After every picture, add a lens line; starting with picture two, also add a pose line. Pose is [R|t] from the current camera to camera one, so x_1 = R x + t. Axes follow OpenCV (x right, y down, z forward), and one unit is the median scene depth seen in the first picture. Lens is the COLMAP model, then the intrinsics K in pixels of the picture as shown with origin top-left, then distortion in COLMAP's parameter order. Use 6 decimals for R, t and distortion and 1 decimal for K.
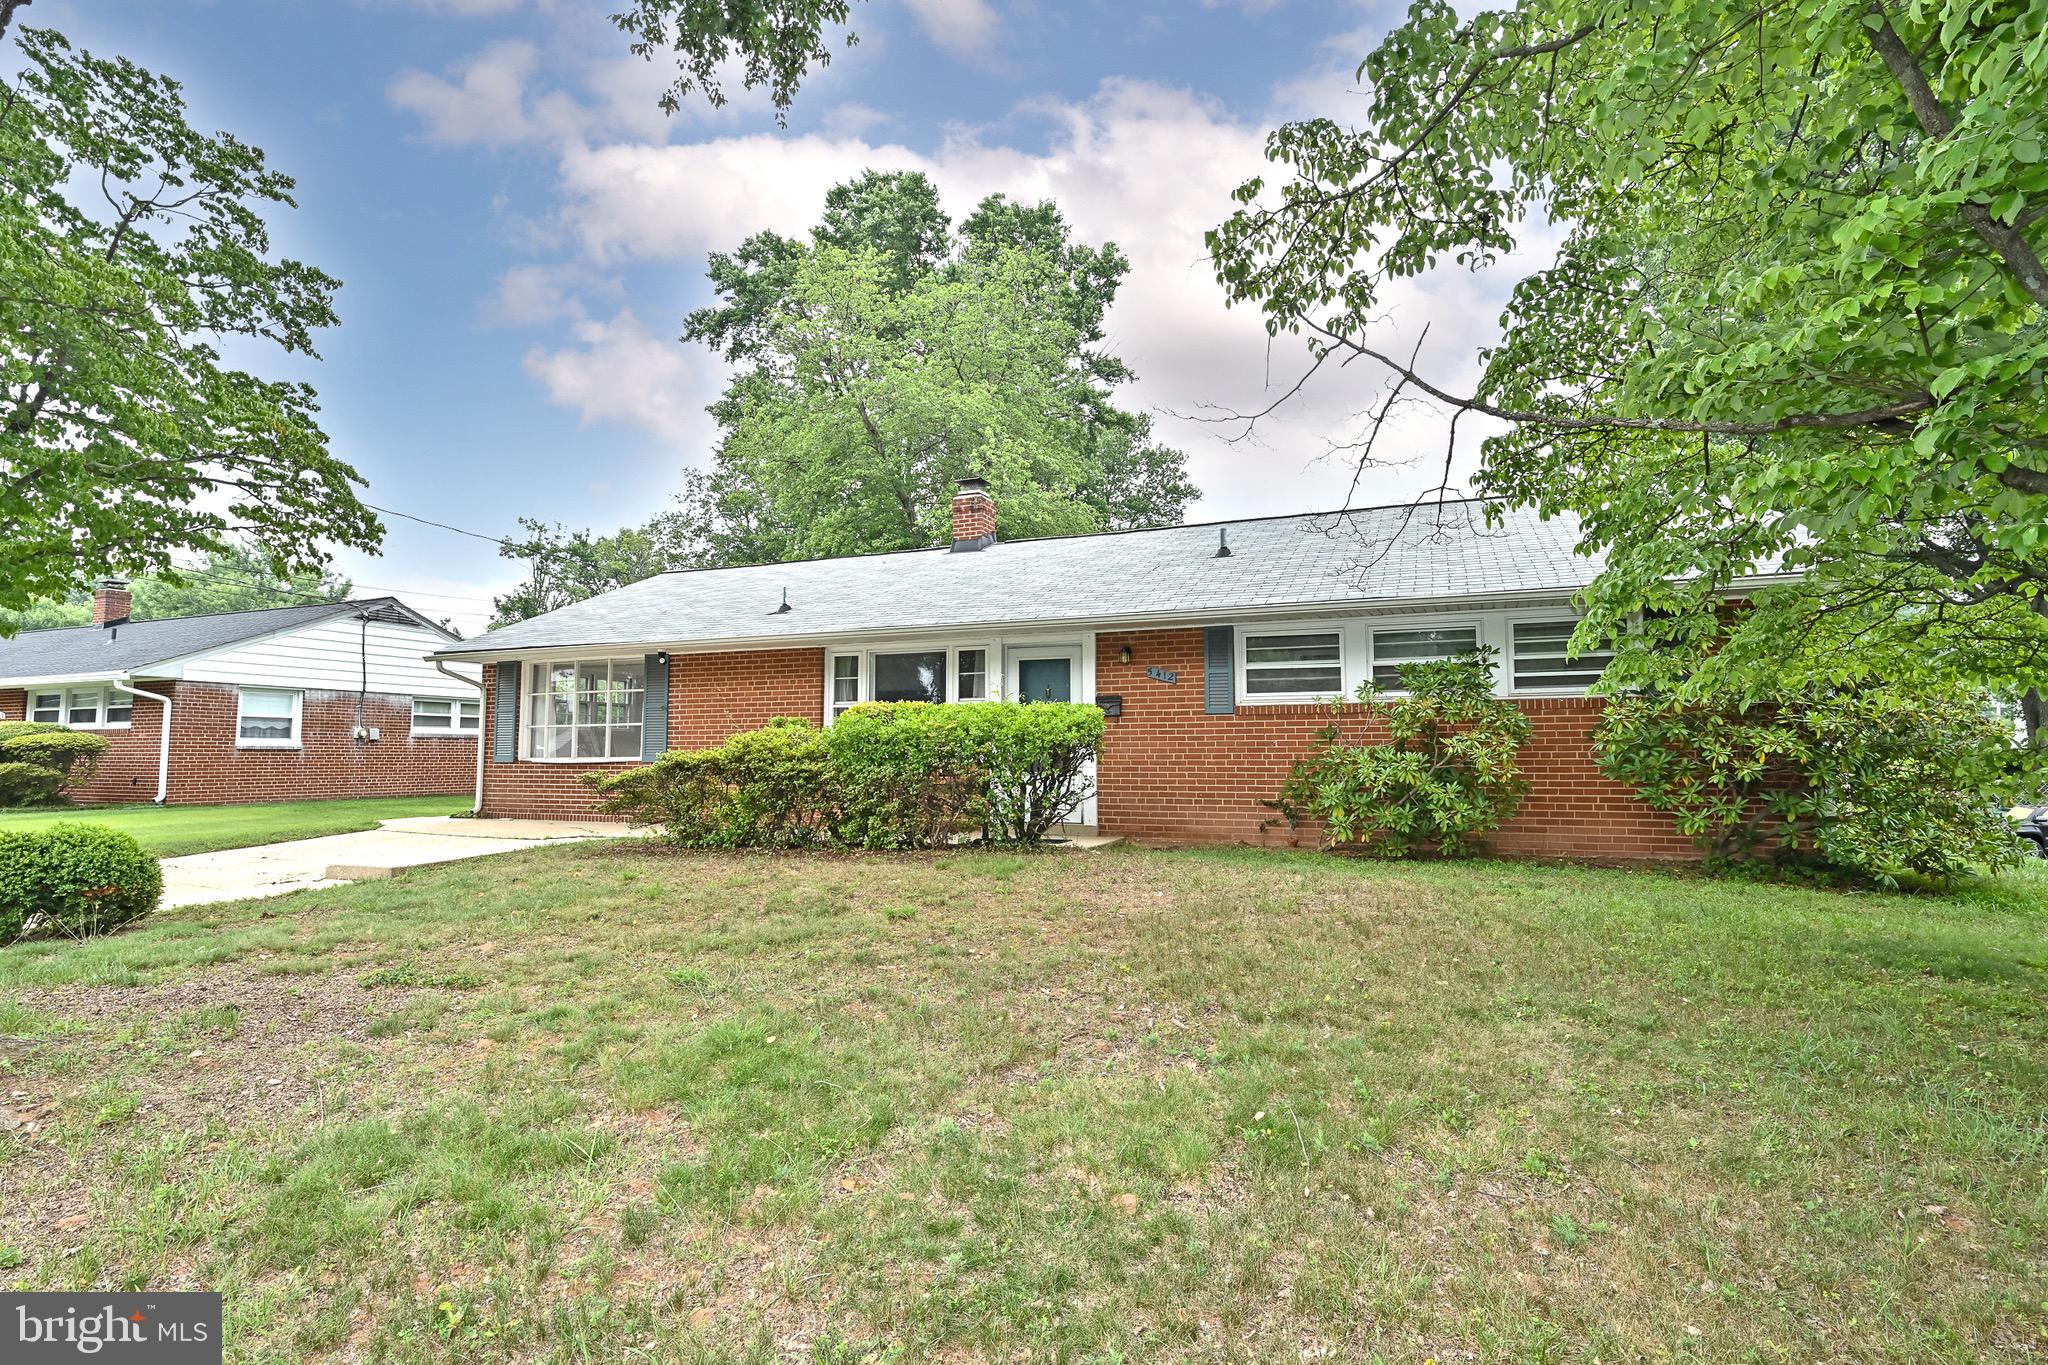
lens RADIAL K [[973.5, 0, 1026.6], [0, 973.5, 682.8], [0, 0, 1]] dist [-0.001780, -0.000539]
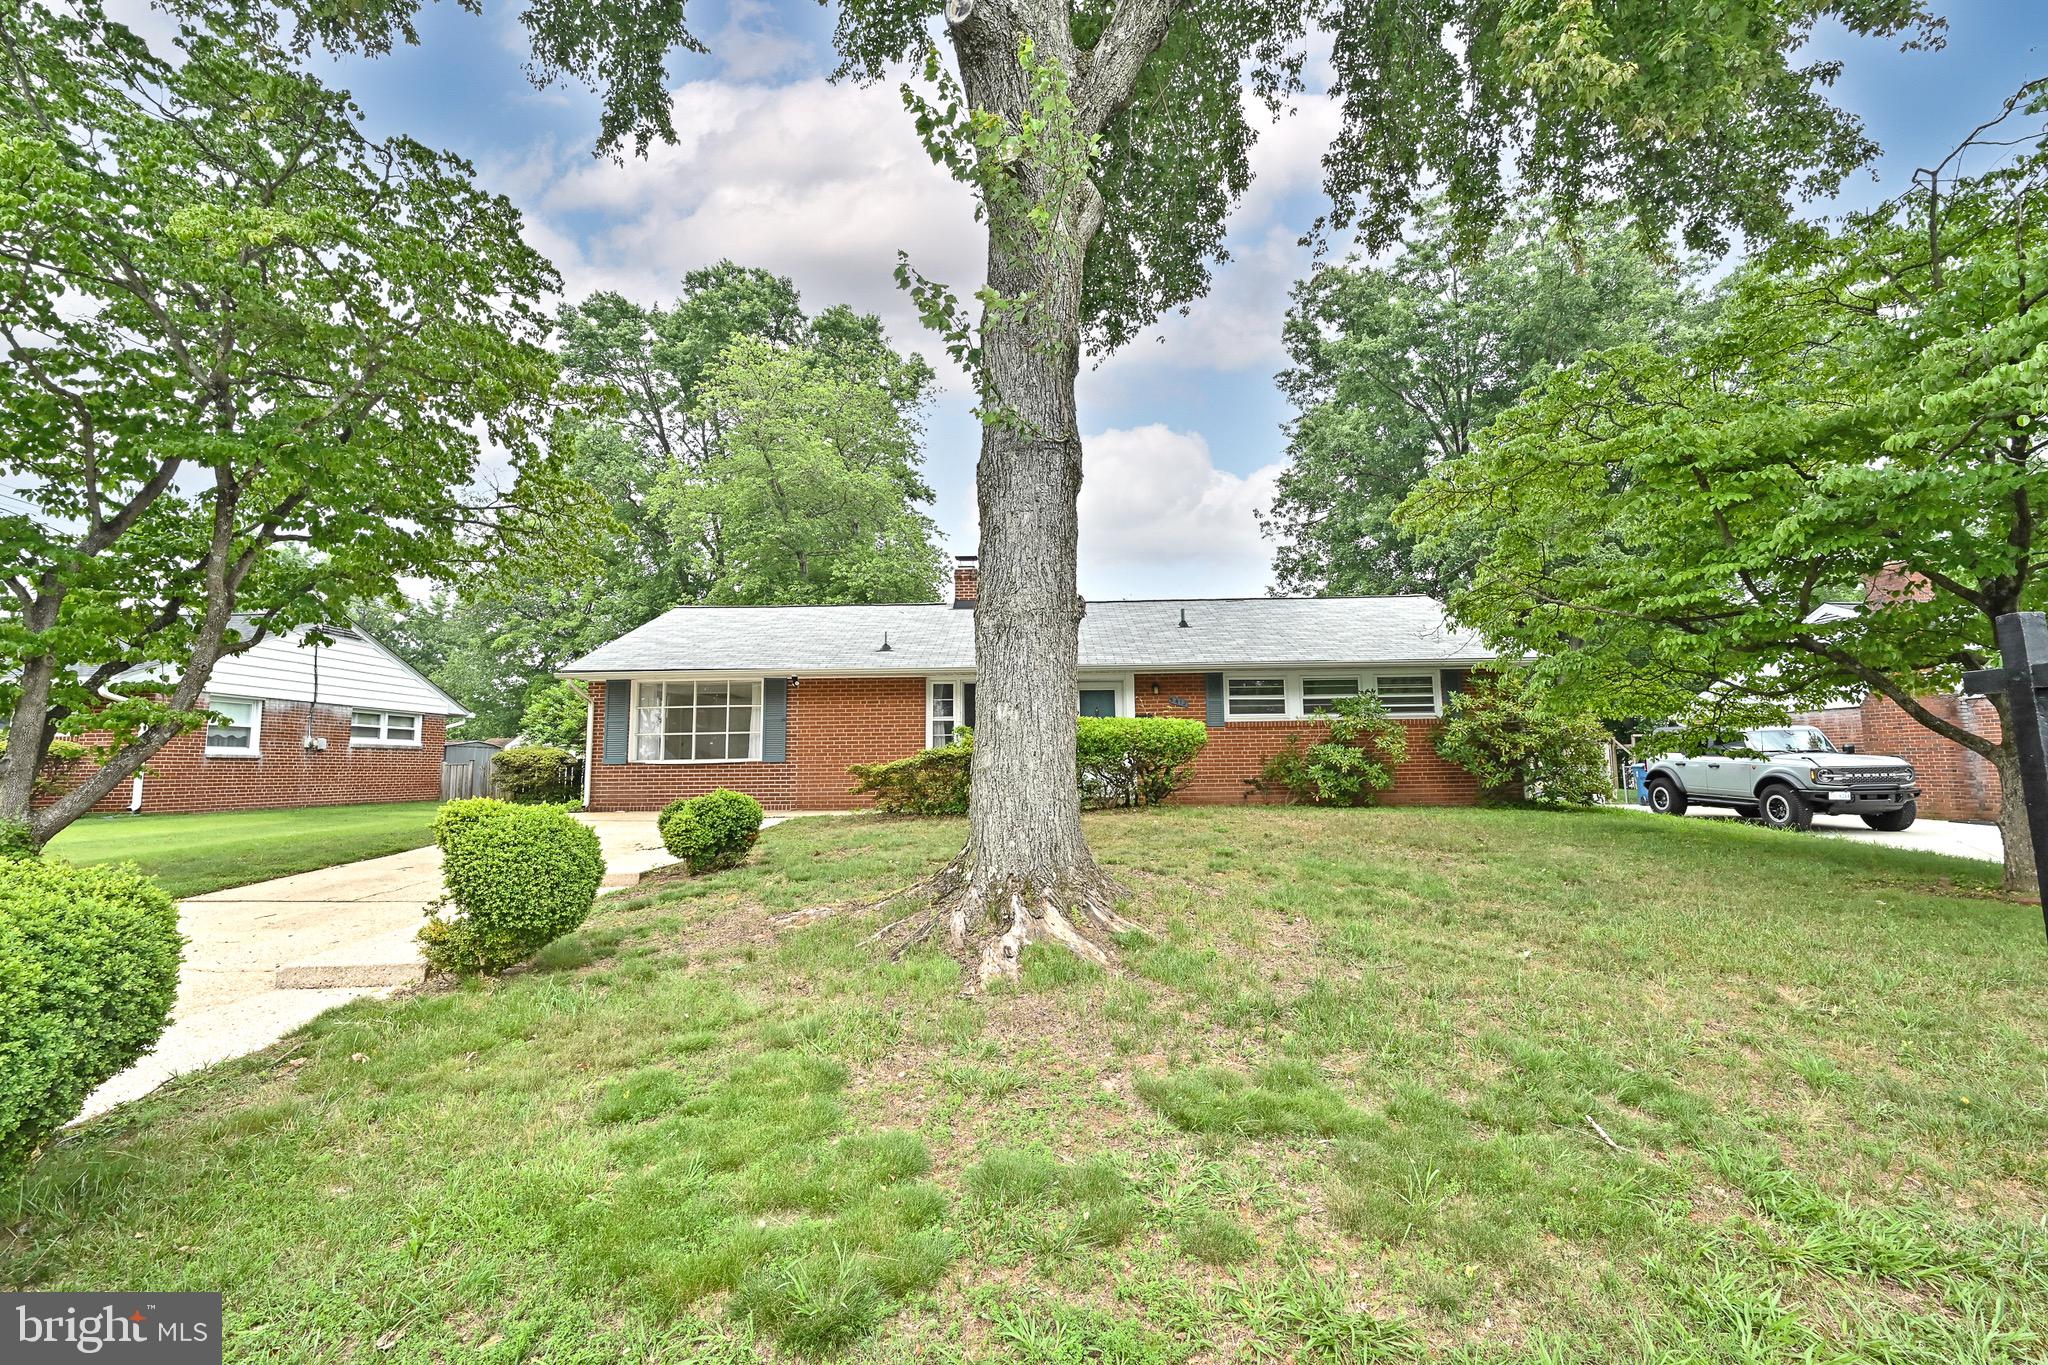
lens RADIAL K [[852.3, 0, 1019.3], [0, 852.3, 687.3], [0, 0, 1]] dist [-0.003440, -0.000267]
pose [[0.934597, 0.025108, 0.354820, -0.361399], [-0.016562, 0.999495, -0.027101, 0.005941], [-0.355321, 0.019452, 0.934542, -0.127049]]
